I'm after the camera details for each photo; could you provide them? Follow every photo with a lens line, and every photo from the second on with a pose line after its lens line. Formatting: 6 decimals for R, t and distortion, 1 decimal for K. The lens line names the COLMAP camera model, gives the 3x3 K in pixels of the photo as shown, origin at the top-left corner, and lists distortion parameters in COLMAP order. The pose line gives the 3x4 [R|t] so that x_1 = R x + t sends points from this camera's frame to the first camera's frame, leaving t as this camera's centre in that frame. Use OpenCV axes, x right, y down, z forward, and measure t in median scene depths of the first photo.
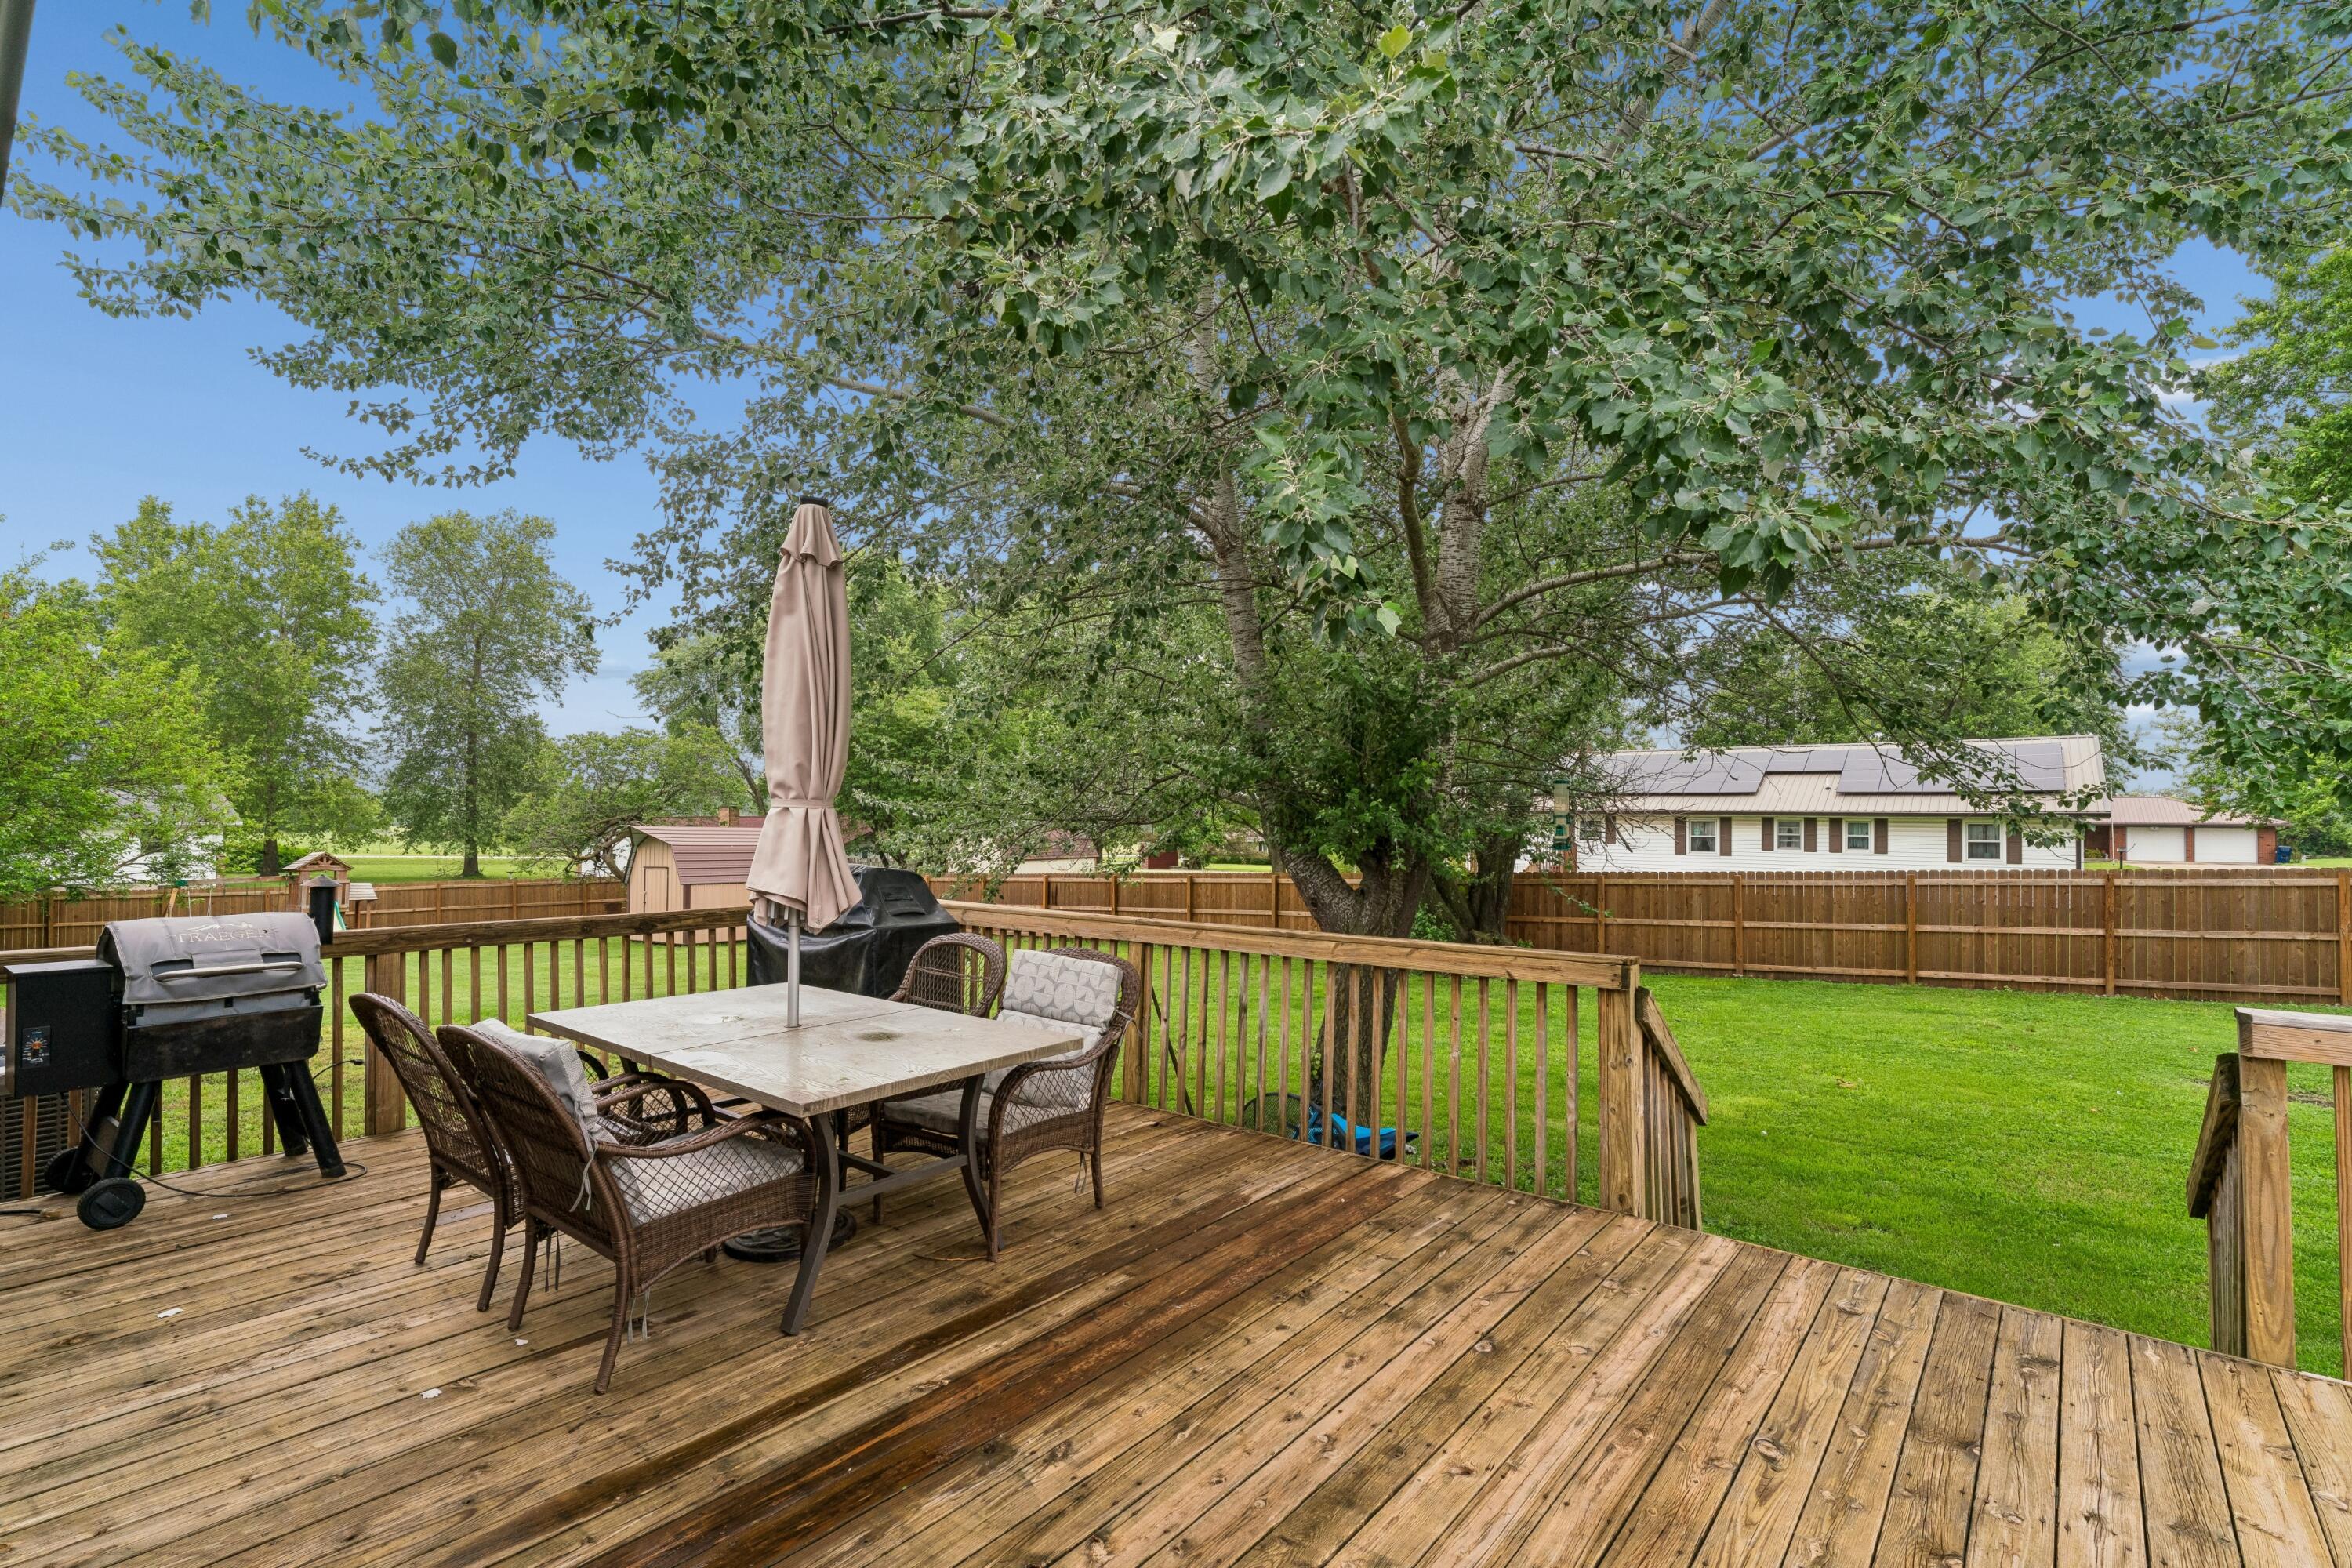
lens RADIAL K [[1096.9, 0, 1165.5], [0, 1096.9, 815.2], [0, 0, 1]] dist [-0.000161, 0.000159]
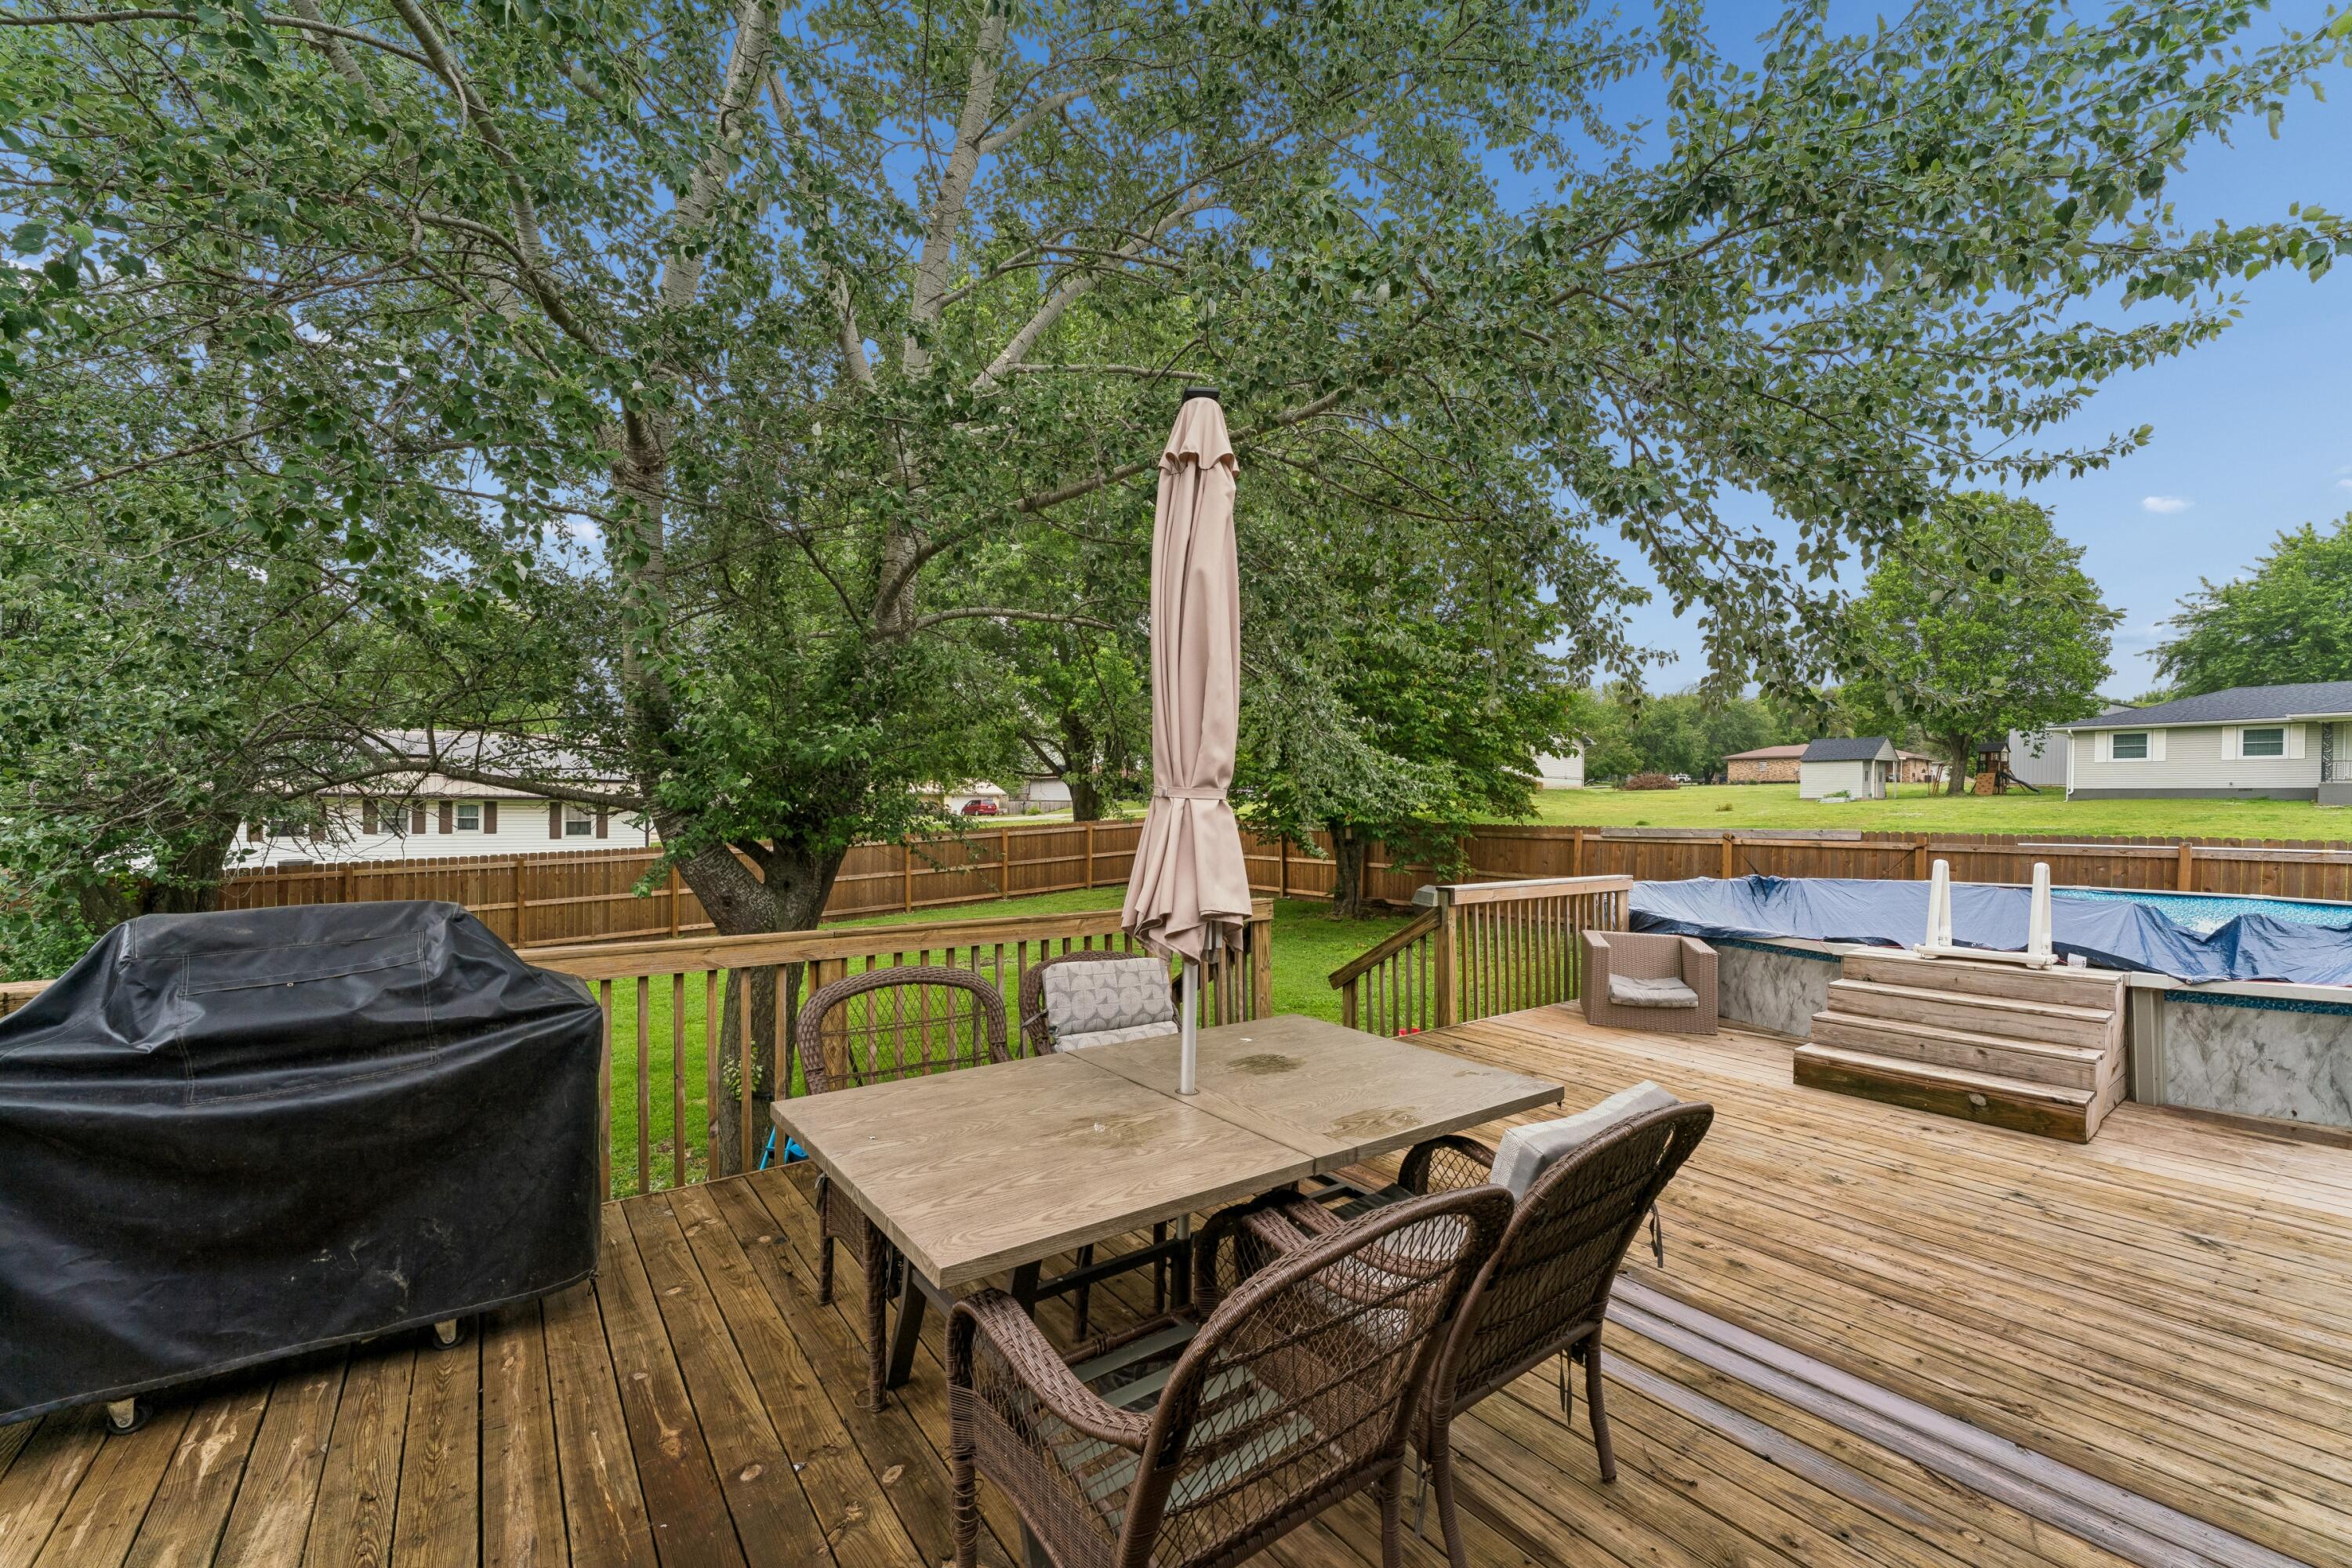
lens RADIAL K [[959.7, 0, 1181.1], [0, 959.7, 836.6], [0, 0, 1]] dist [-0.000008, 0.000128]
pose [[0.247194, -0.032655, 0.968416, -0.202259], [-0.007346, 0.999340, 0.035572, -0.001797], [-0.968938, -0.015907, 0.246791, 0.169996]]
